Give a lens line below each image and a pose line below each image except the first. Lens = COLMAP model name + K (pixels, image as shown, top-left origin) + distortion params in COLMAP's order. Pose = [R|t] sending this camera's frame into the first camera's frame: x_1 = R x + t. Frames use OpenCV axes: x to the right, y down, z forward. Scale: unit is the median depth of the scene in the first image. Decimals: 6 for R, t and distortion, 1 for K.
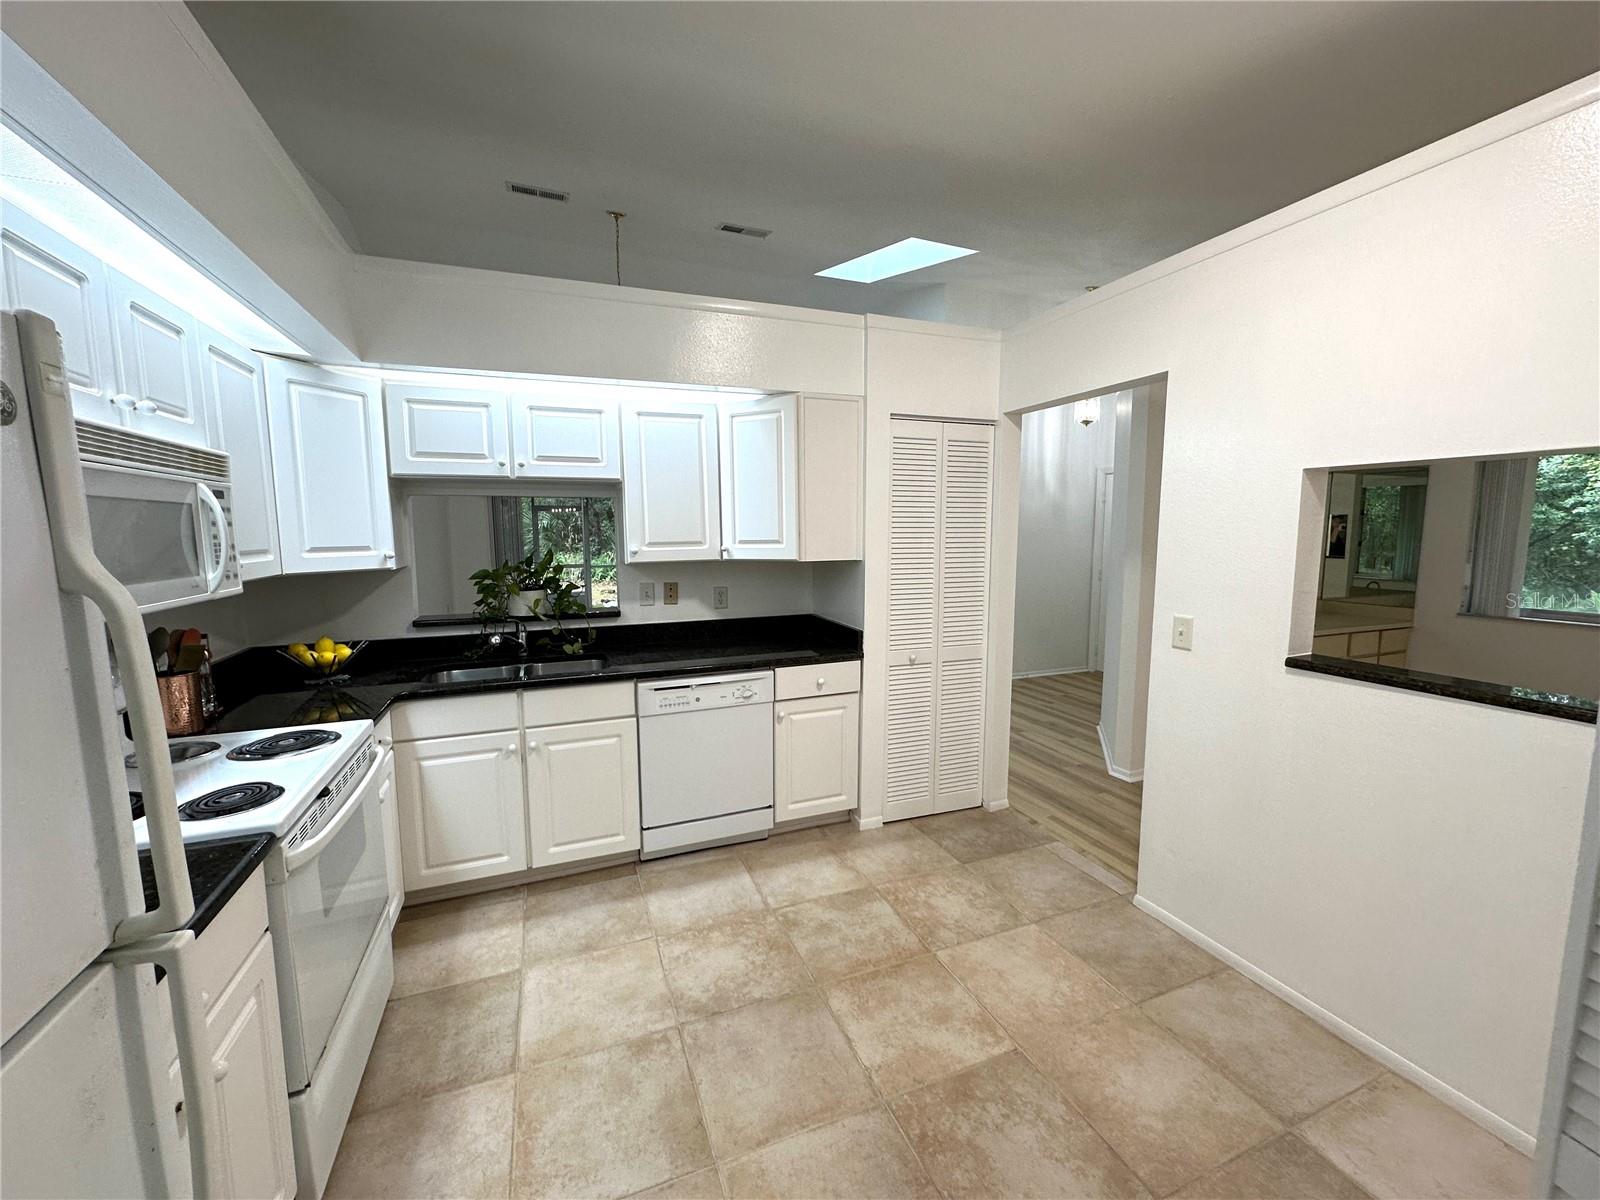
lens RADIAL K [[638.1, 0, 799.8], [0, 638.1, 602.6], [0, 0, 1]] dist [-0.002014, 0.000785]
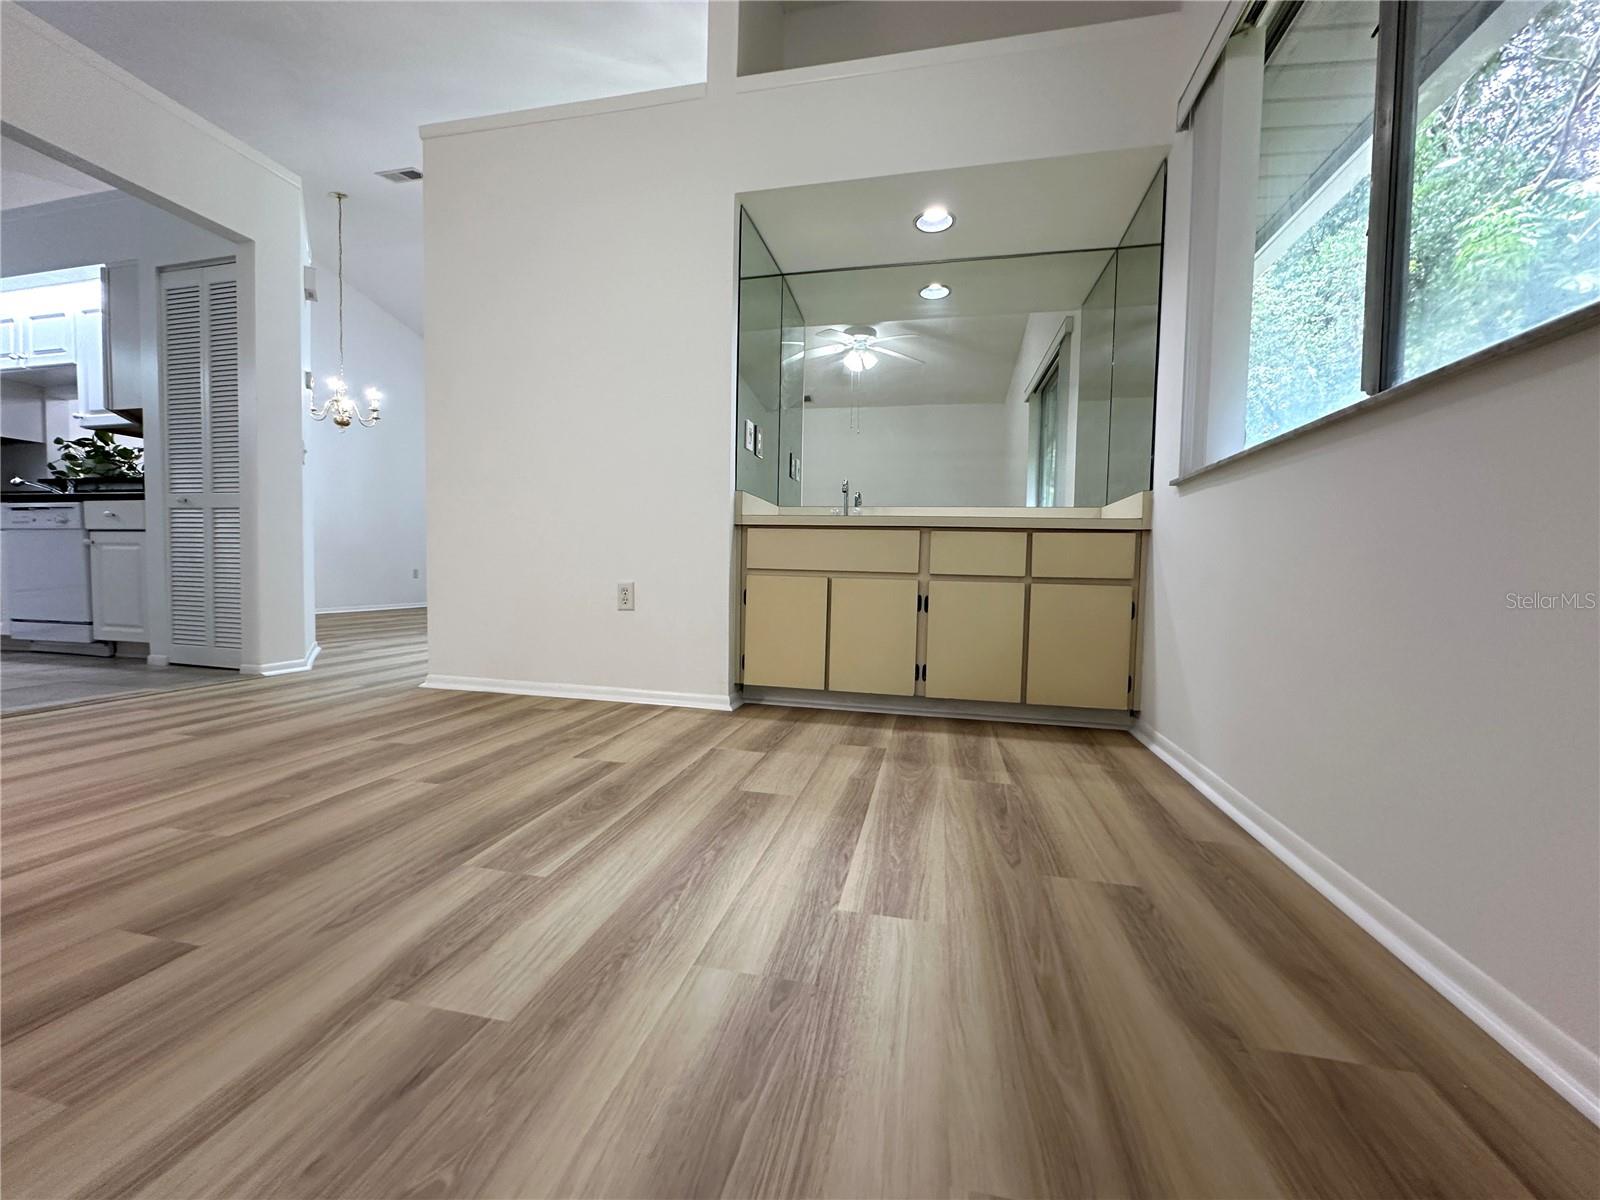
lens RADIAL K [[638.1, 0, 797.9], [0, 638.1, 597.1], [0, 0, 1]] dist [-0.002014, 0.000785]
pose [[0.819848, 0.042964, -0.570967, 1.964291], [-0.088482, 0.994709, -0.052201, 0.257438], [0.565703, 0.093317, 0.819312, 0.916018]]
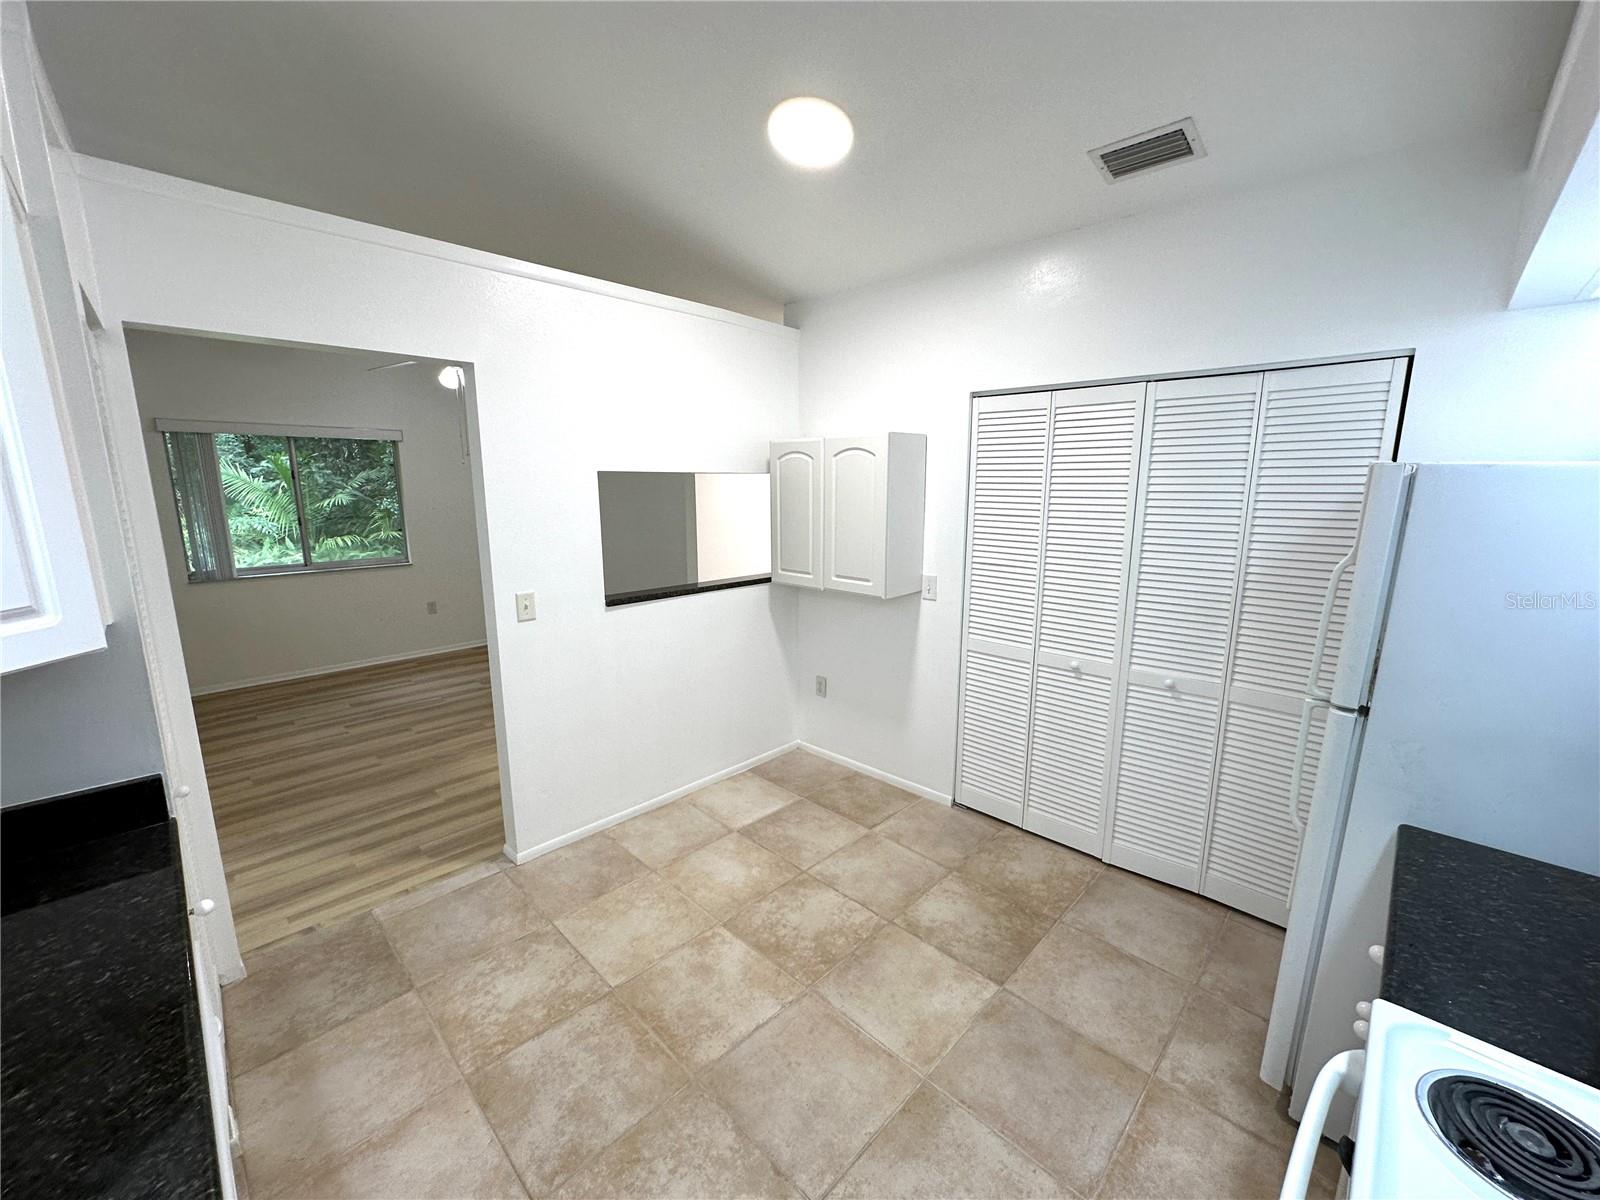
lens RADIAL K [[638.1, 0, 799.4], [0, 638.1, 599.0], [0, 0, 1]] dist [-0.002014, 0.000785]
pose [[-0.403772, -0.165638, 0.899740, -0.565113], [0.106991, 0.968175, 0.226251, -0.155920], [-0.908582, 0.187618, -0.373200, 0.885922]]
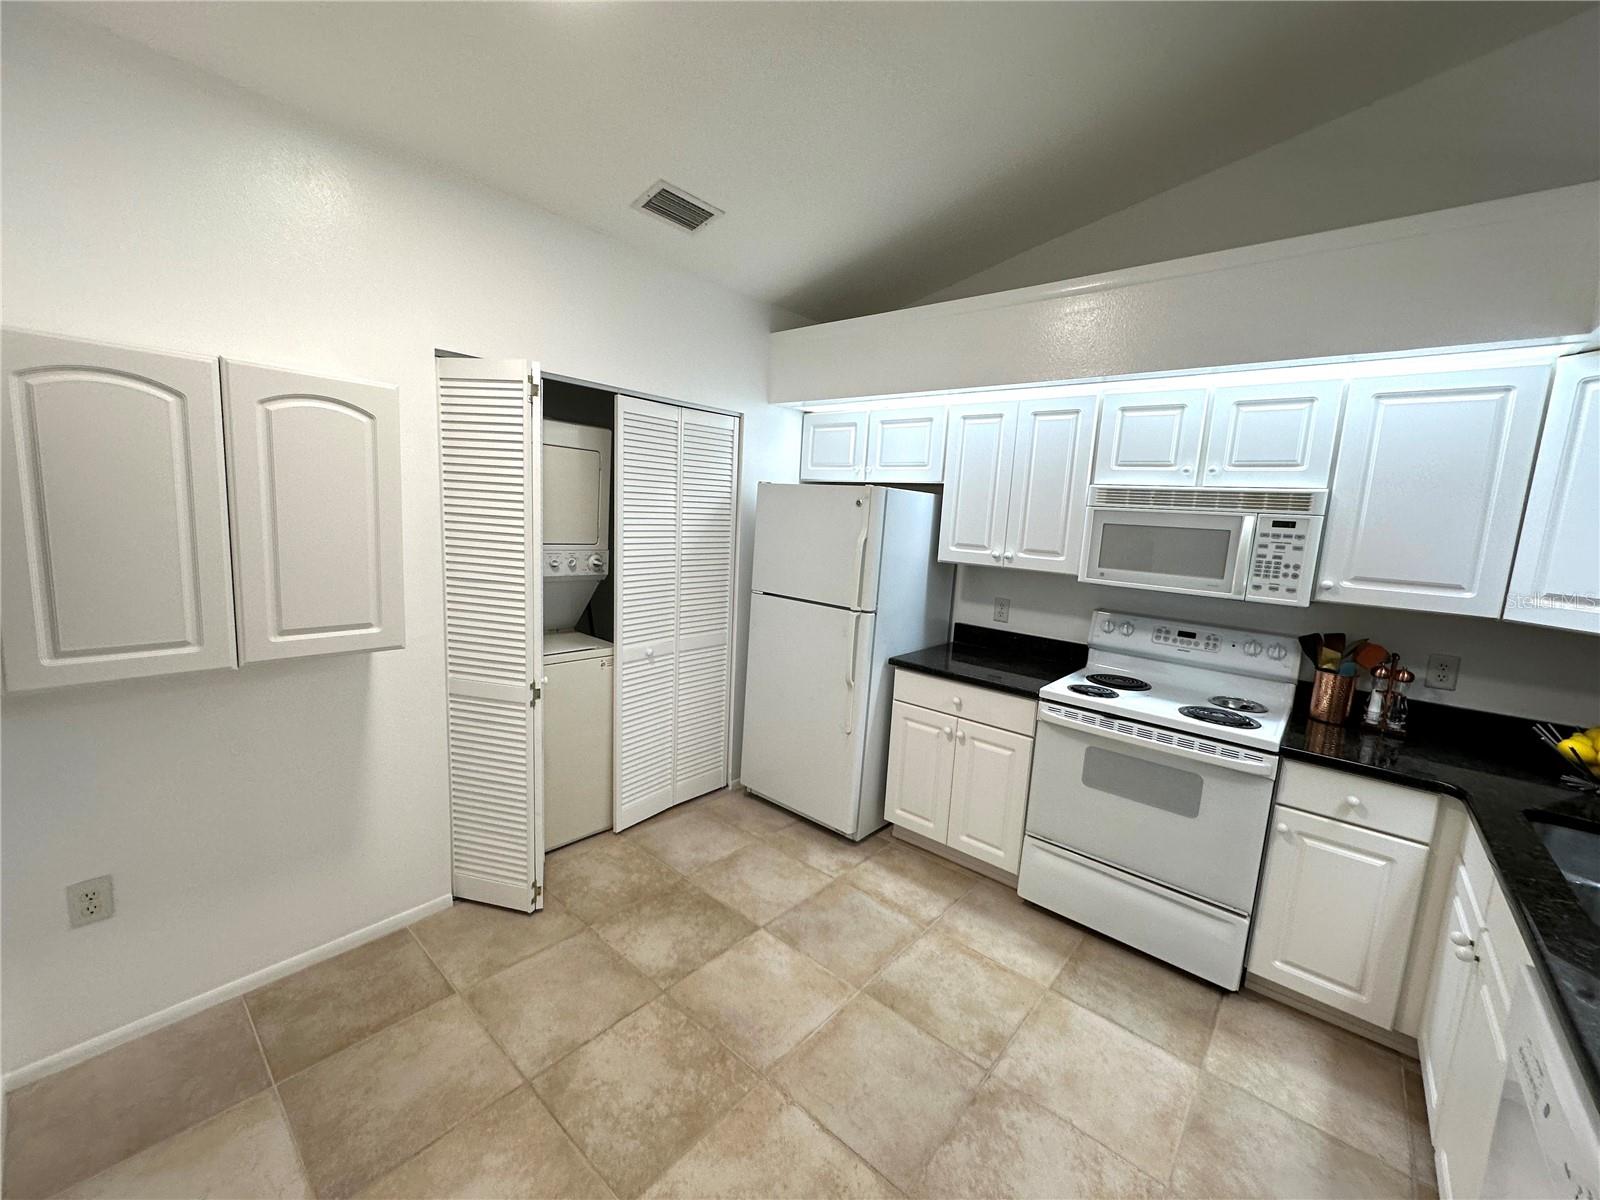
lens RADIAL K [[638.1, 0, 799.5], [0, 638.1, 600.8], [0, 0, 1]] dist [-0.002014, 0.000785]
pose [[-0.887796, 0.021873, -0.459718, 0.361632], [-0.103208, 0.963969, 0.245178, -0.157443], [0.448517, 0.265115, -0.853550, 1.136266]]
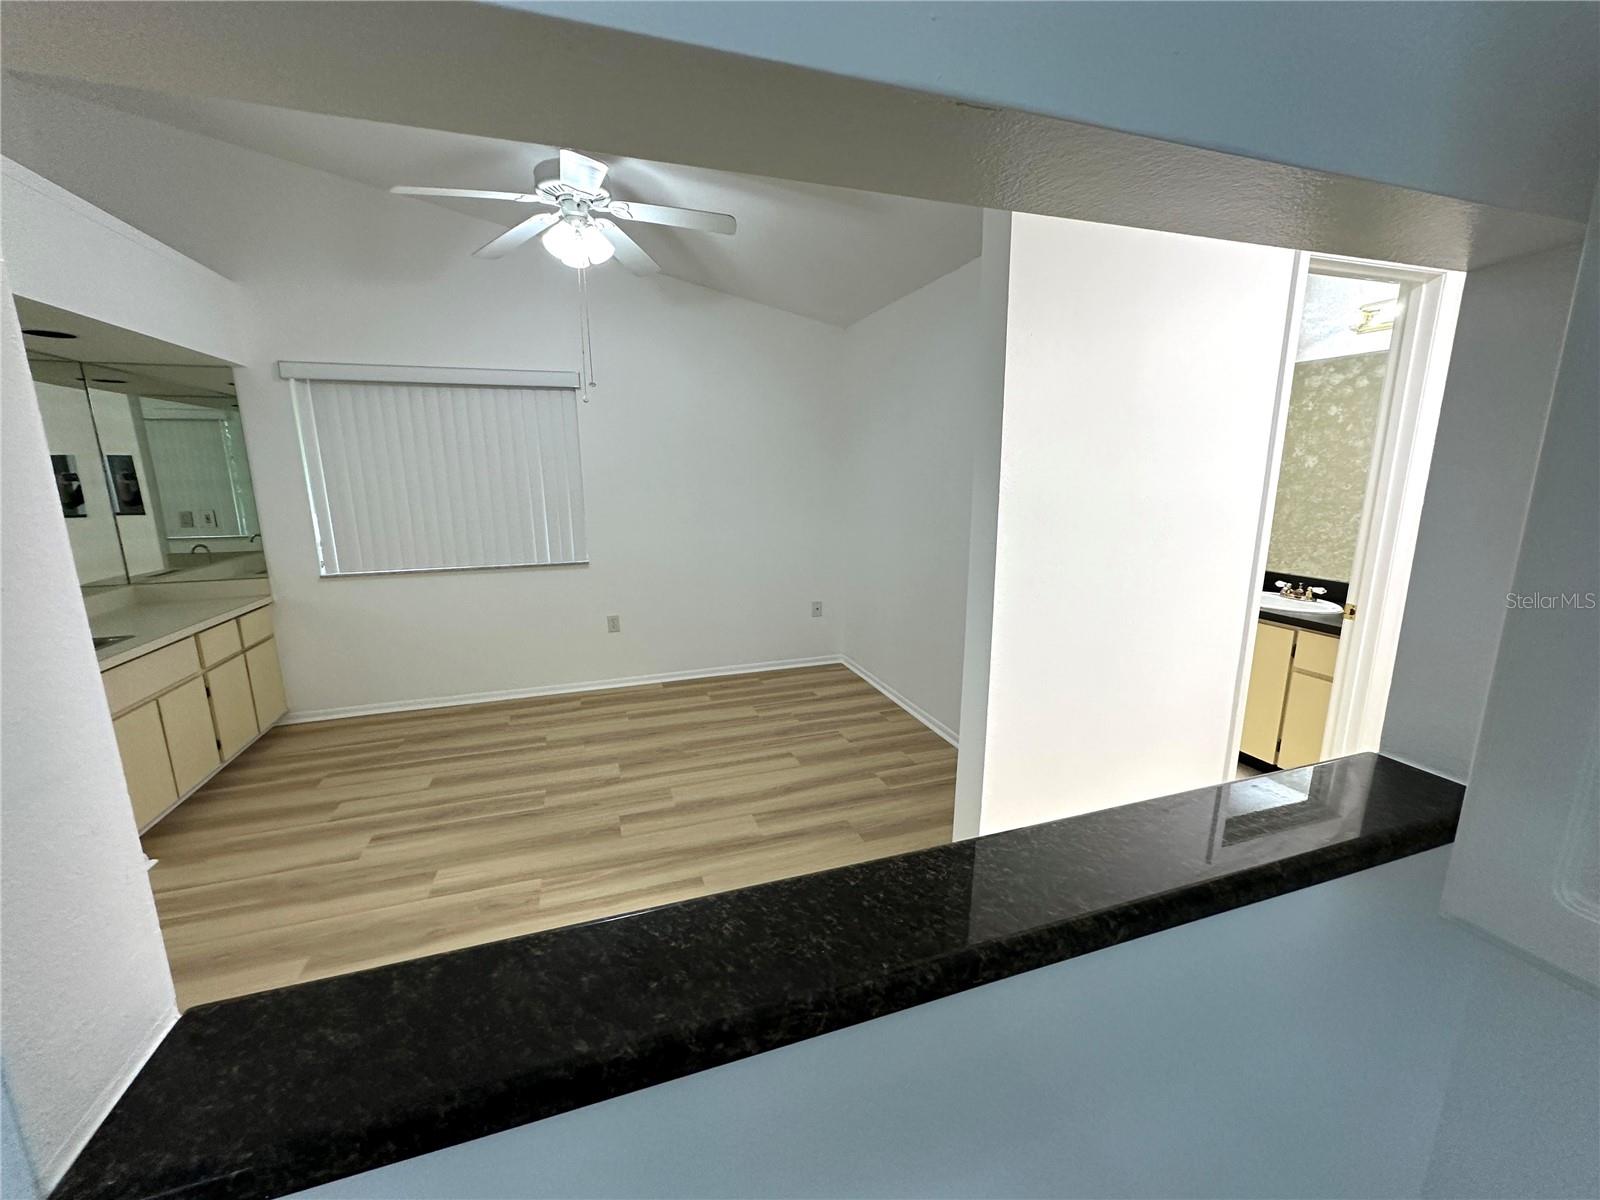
lens RADIAL K [[638.1, 0, 800.3], [0, 638.1, 600.1], [0, 0, 1]] dist [-0.002014, 0.000785]
pose [[0.065048, -0.198717, 0.977896, 0.501774], [0.124701, 0.973908, 0.189611, -0.057233], [-0.990060, 0.109611, 0.088131, 0.598458]]
